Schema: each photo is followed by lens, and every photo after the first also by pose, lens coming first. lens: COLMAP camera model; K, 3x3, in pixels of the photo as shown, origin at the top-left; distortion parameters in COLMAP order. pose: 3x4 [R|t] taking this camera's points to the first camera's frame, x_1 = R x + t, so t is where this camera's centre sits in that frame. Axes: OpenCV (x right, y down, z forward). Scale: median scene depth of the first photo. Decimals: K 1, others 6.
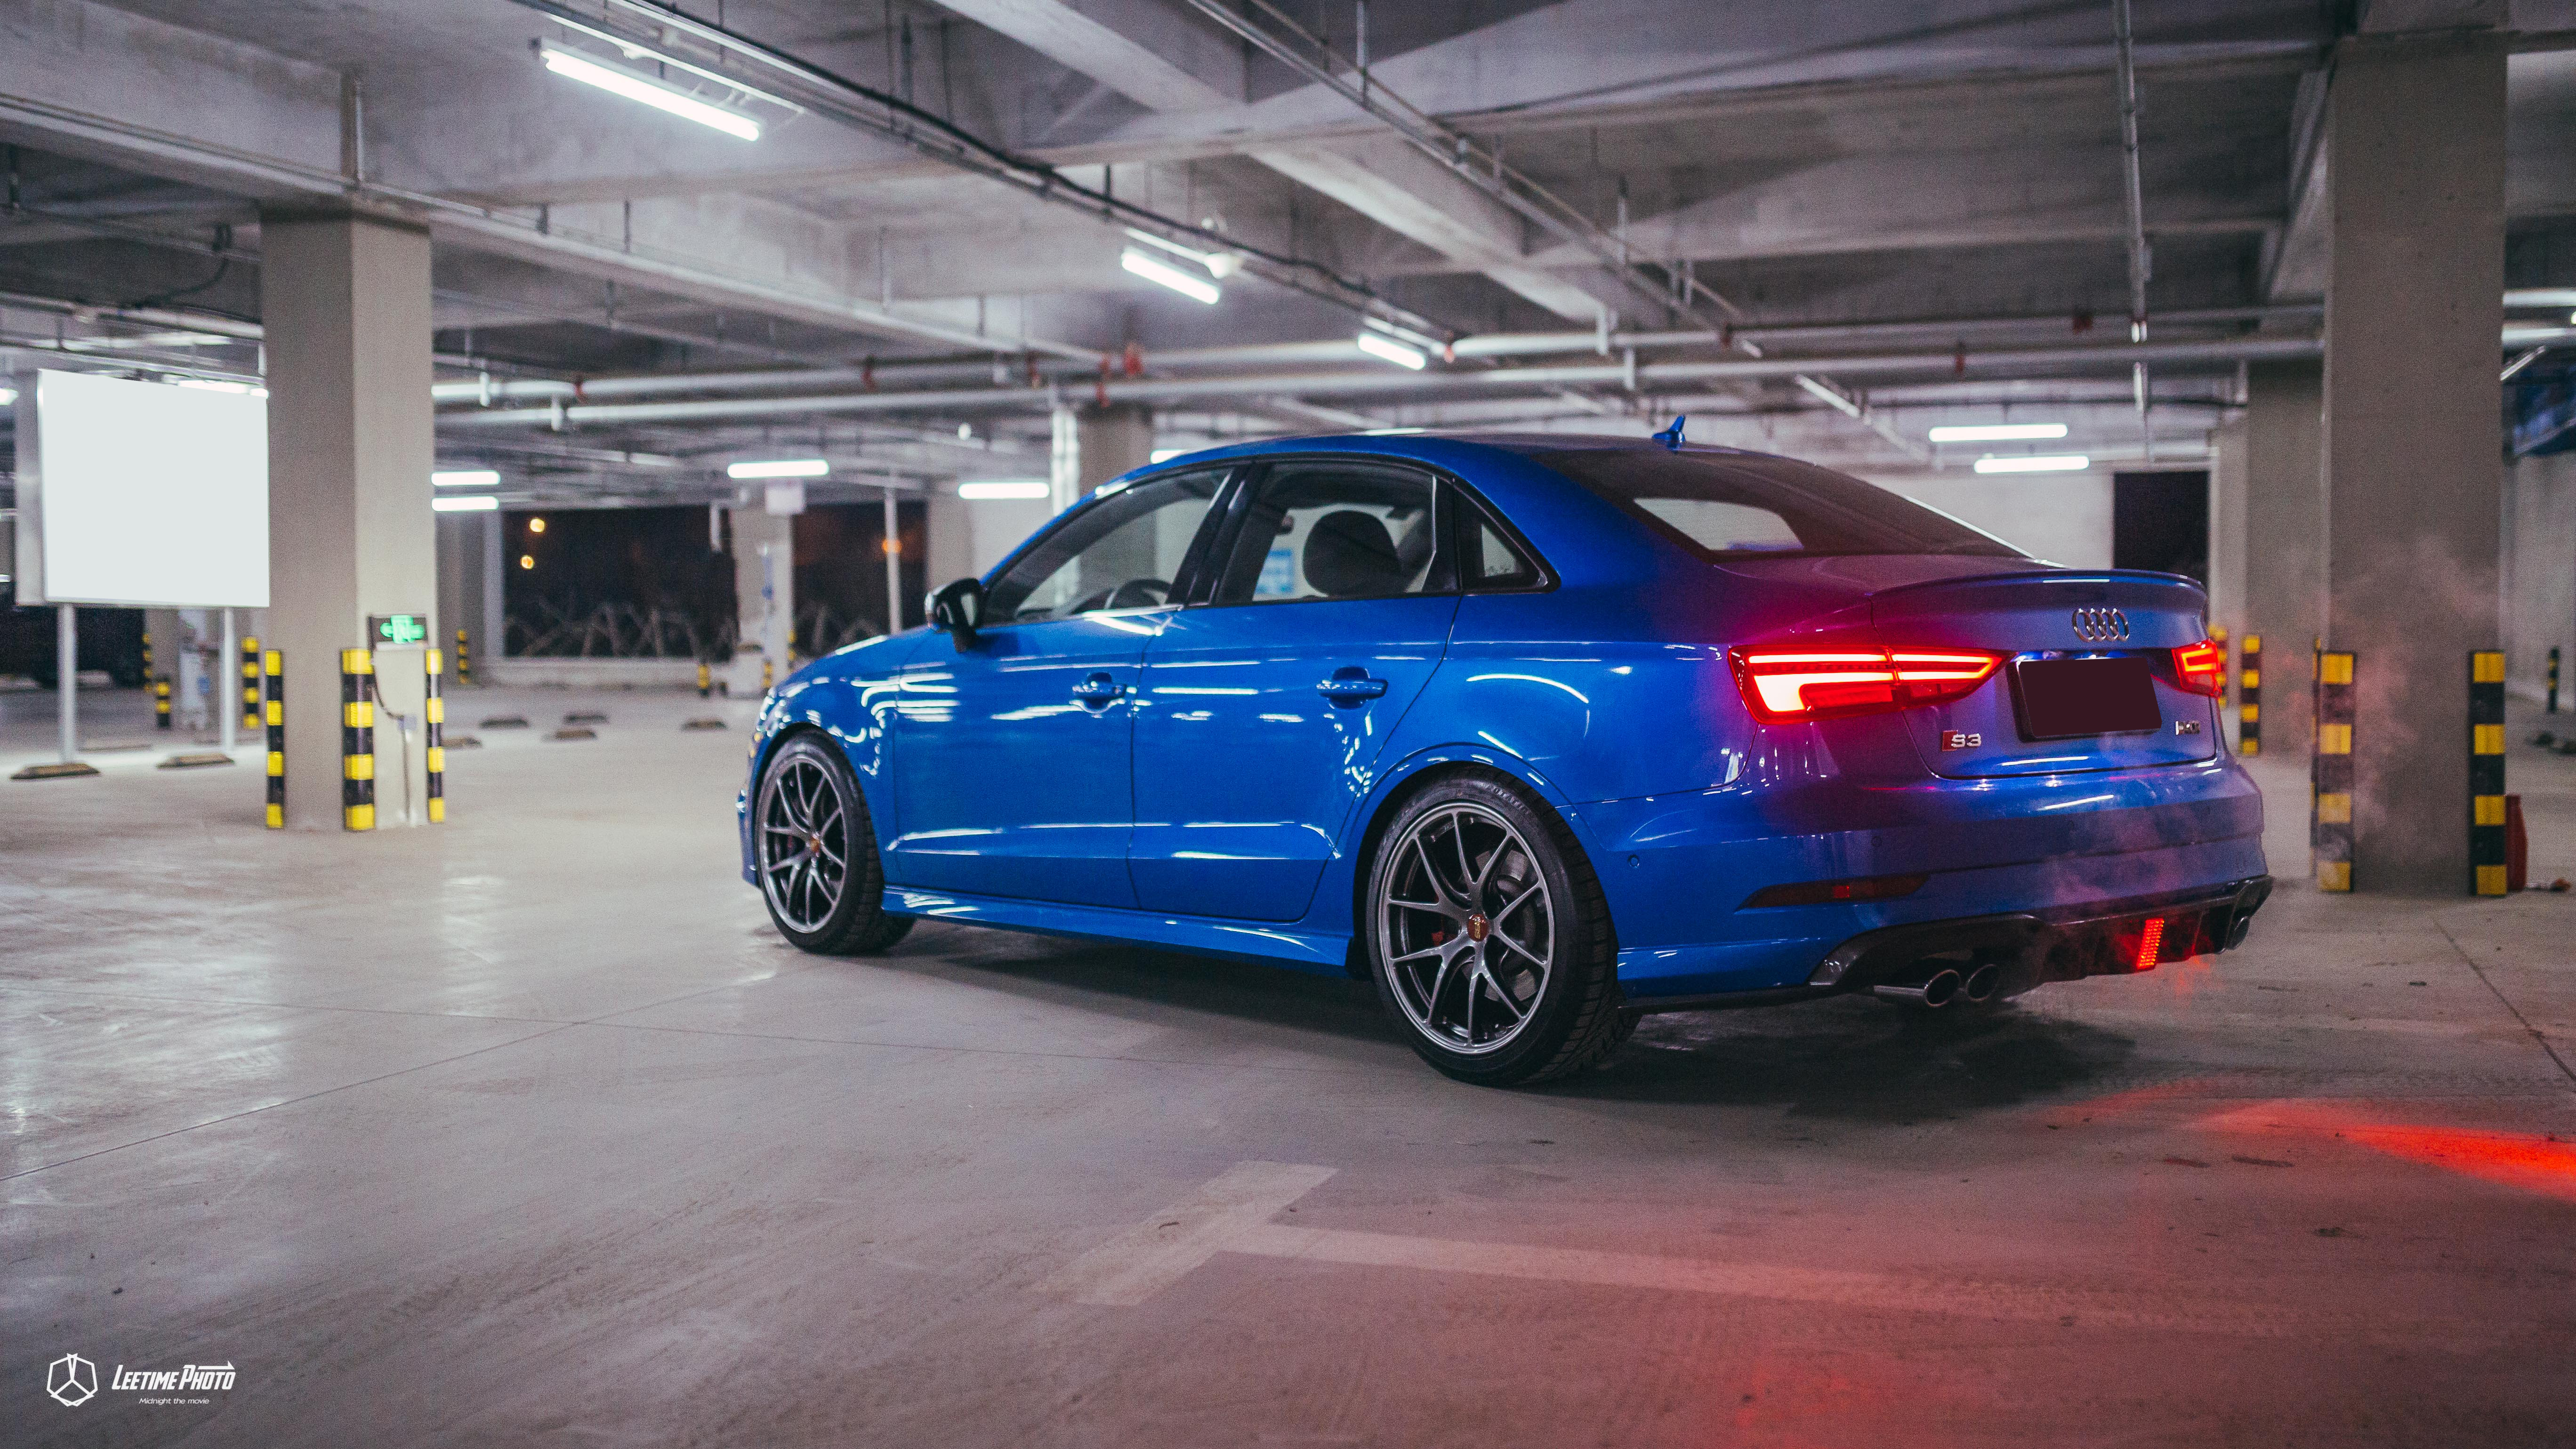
lens RADIAL K [[2430.6, 0, 1286.8], [0, 2430.6, 786.1], [0, 0, 1]] dist [-0.003129, 0.000437]
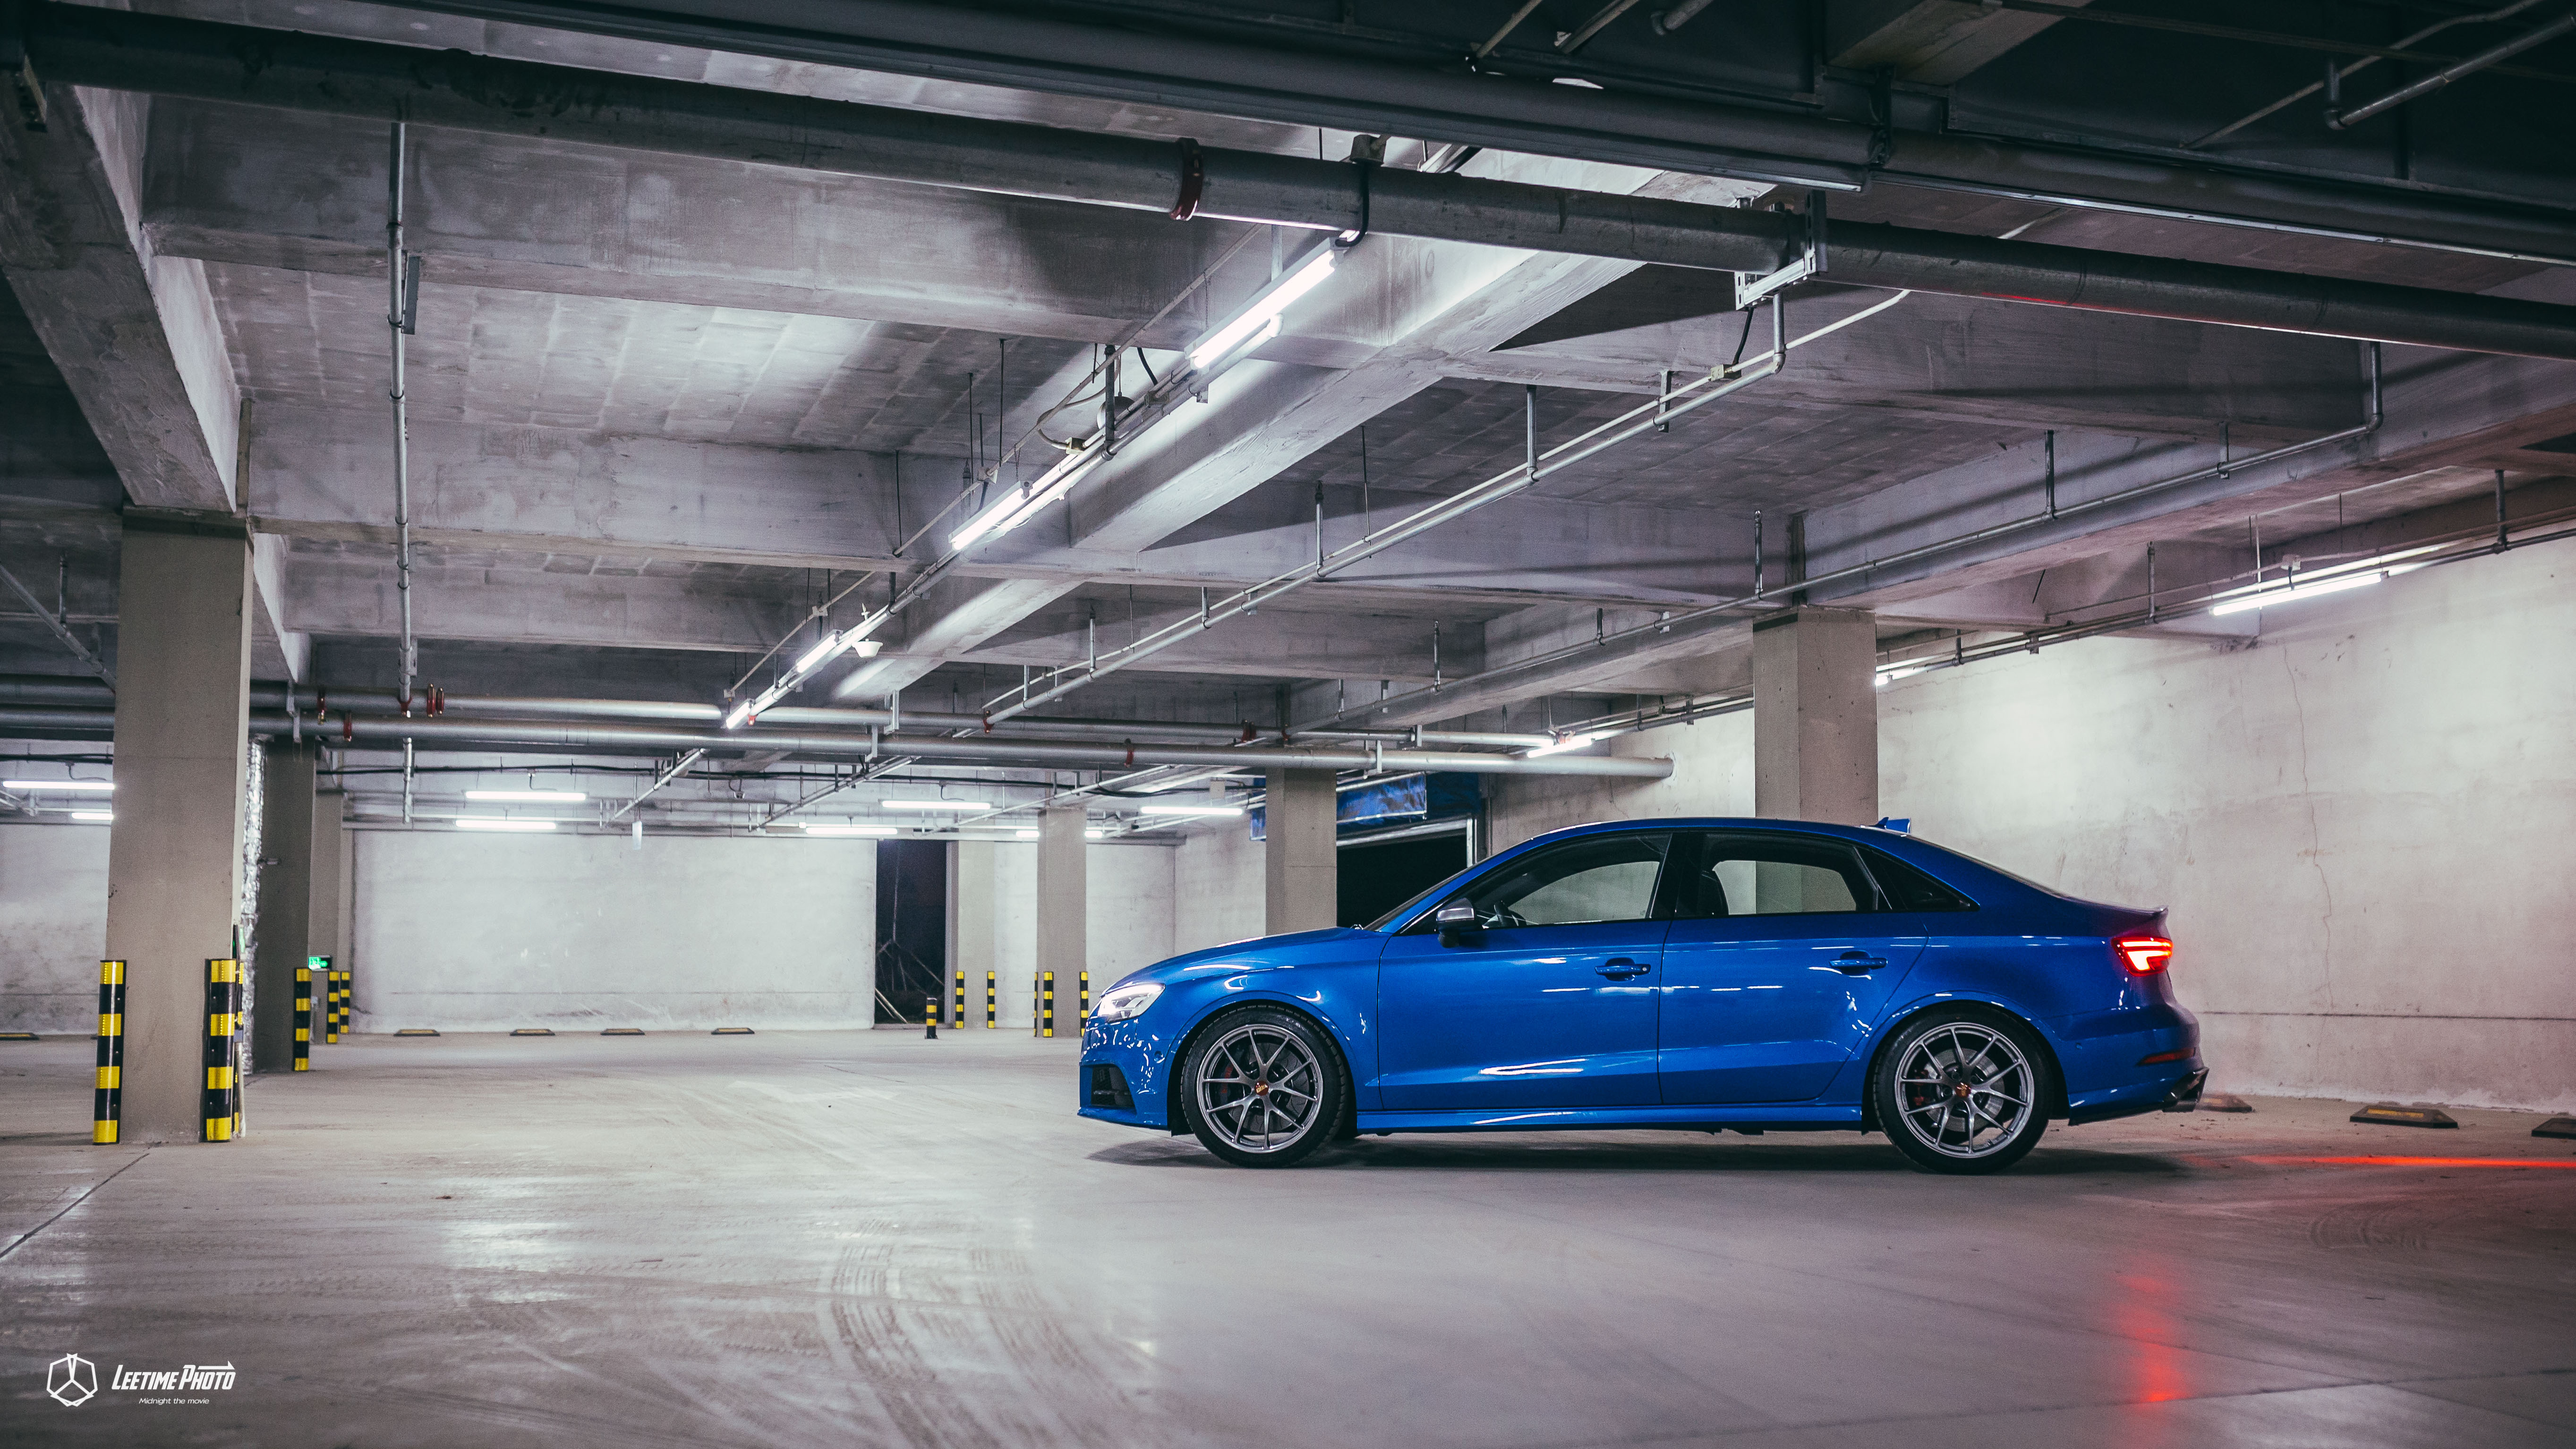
lens RADIAL K [[2430.6, 0, 1286.8], [0, 2430.6, 786.1], [0, 0, 1]] dist [-0.003129, 0.000437]
pose [[0.771267, 0.054033, 0.634214, -0.671083], [0.040570, 0.990191, -0.133699, 0.024483], [-0.635217, 0.128847, 0.761510, -0.043541]]
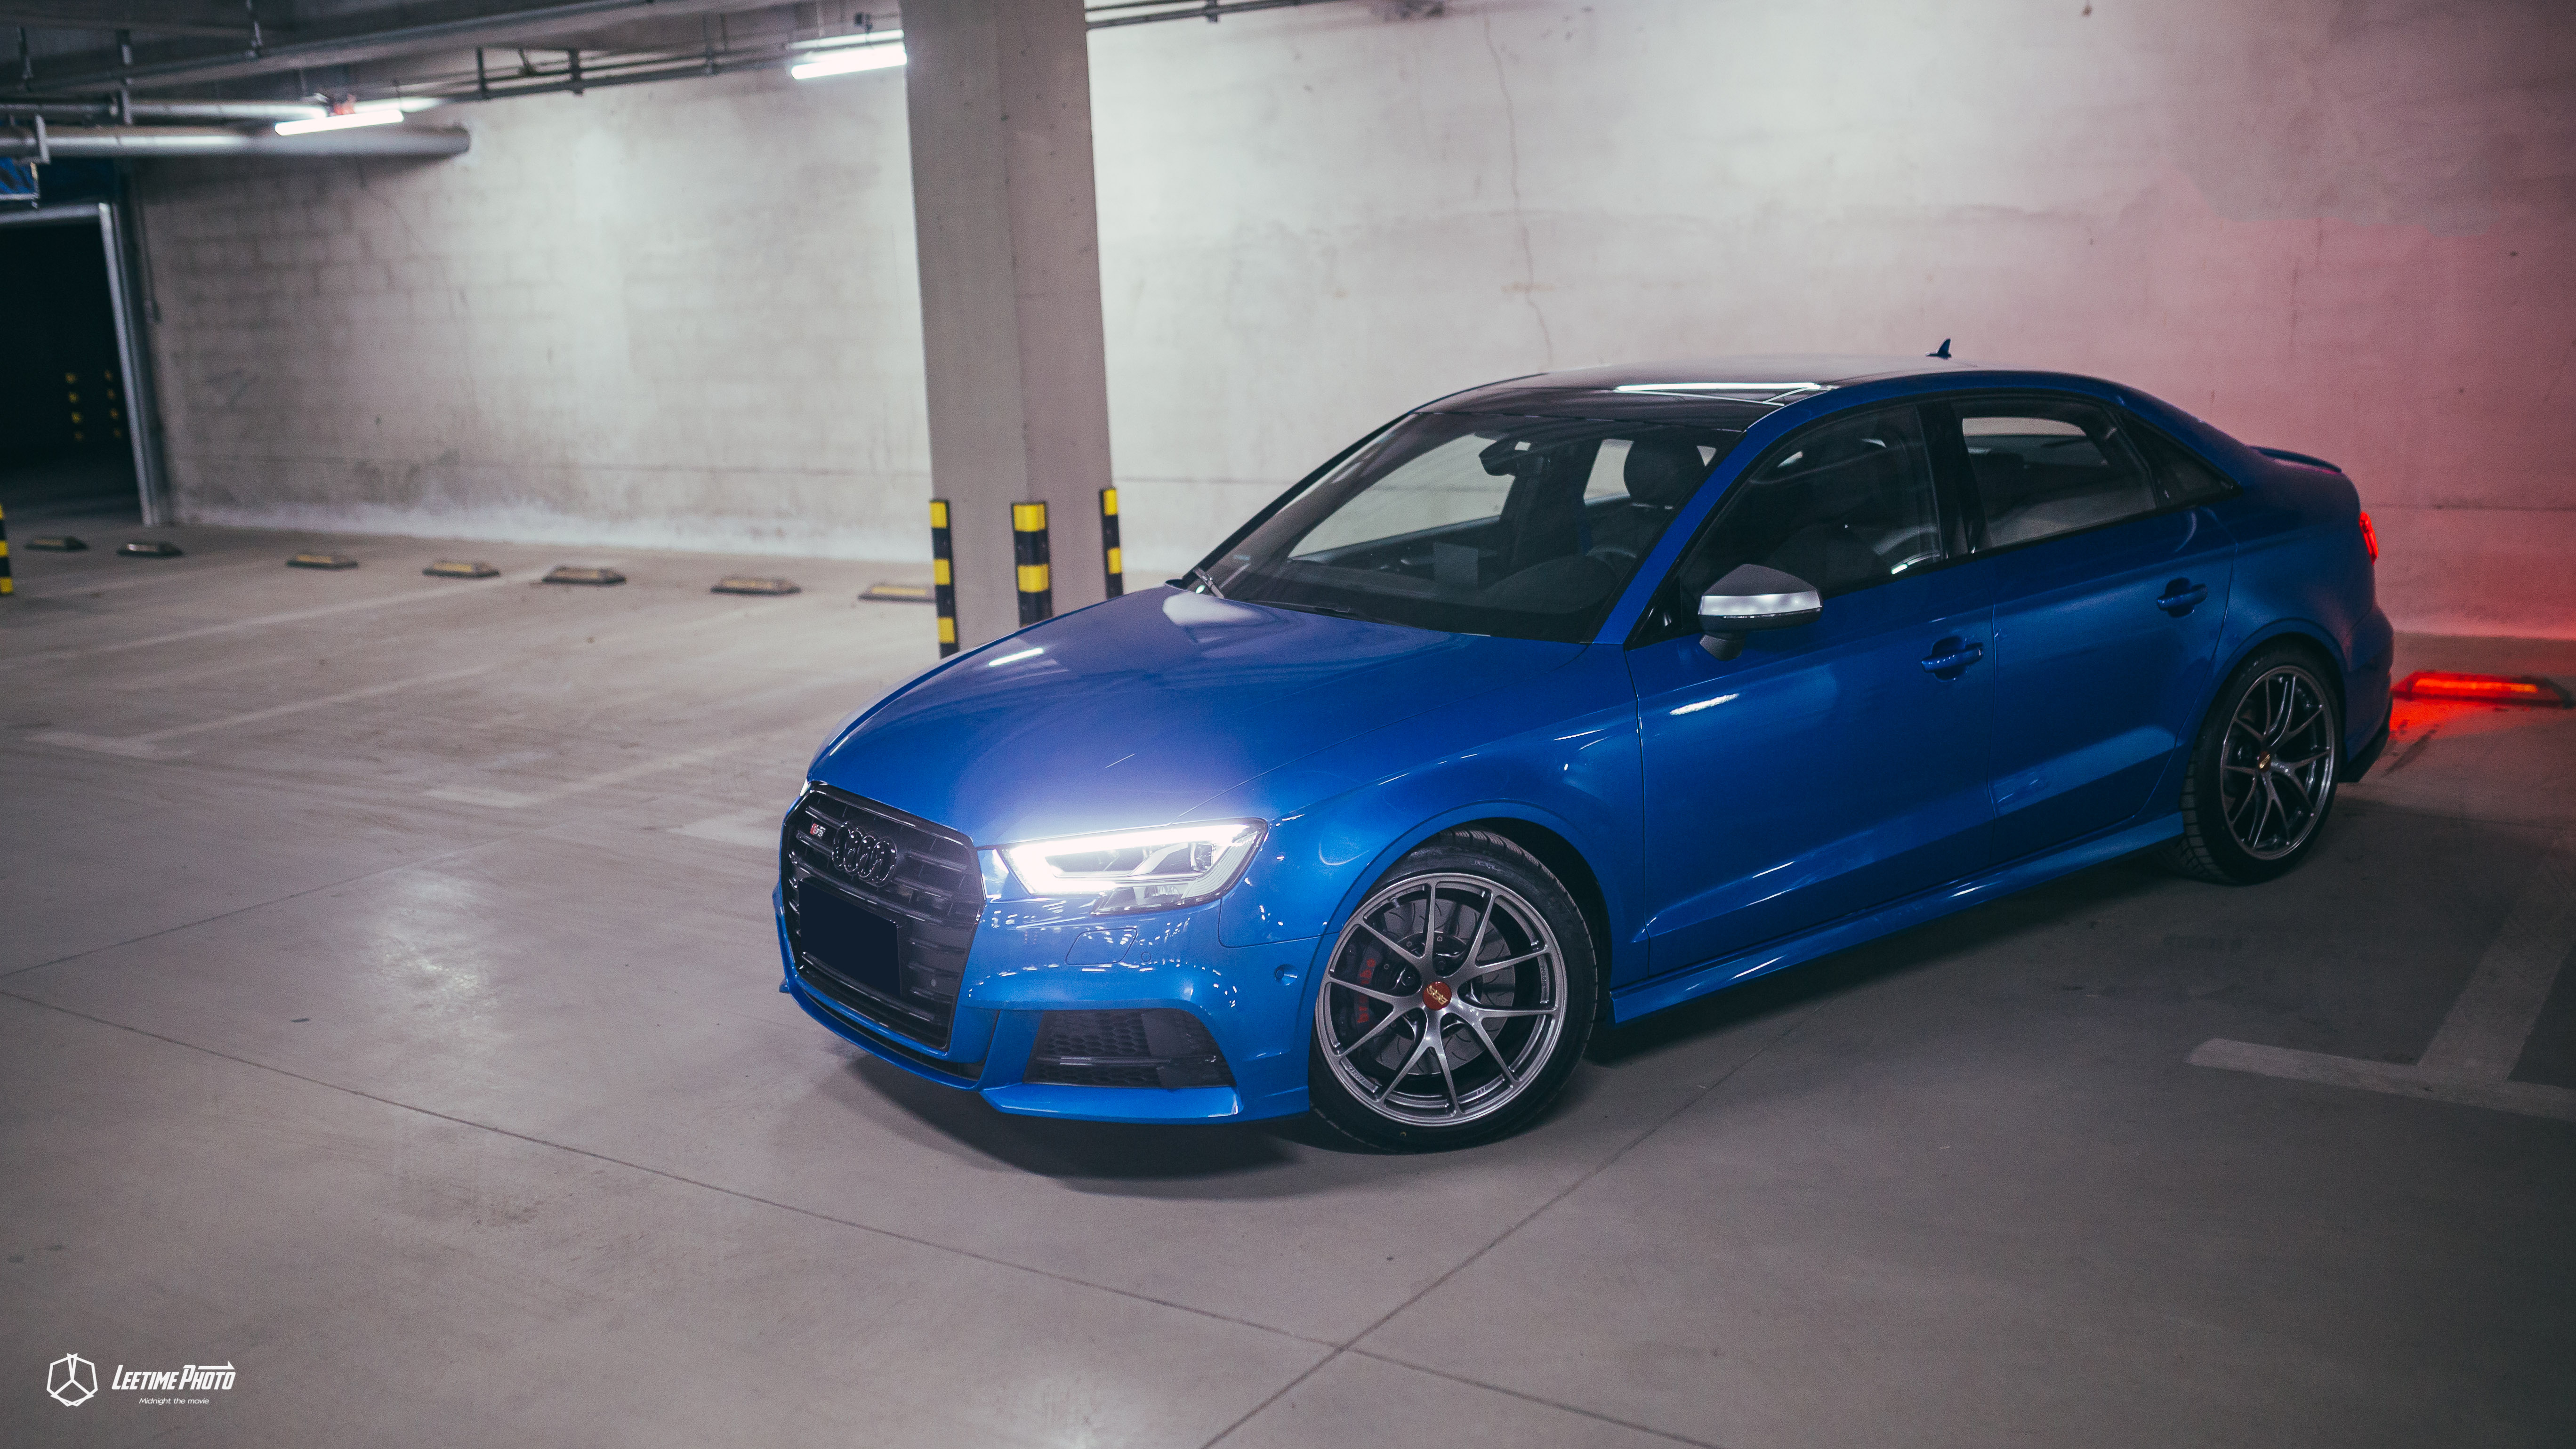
lens RADIAL K [[2460.1, 0, 1256.8], [0, 2460.1, 730.8], [0, 0, 1]] dist [-0.003680, 0.016238]
pose [[0.264392, -0.199550, 0.943545, -0.485058], [0.111415, 0.978129, 0.175644, -0.104312], [-0.957958, 0.058686, 0.280842, 0.429020]]
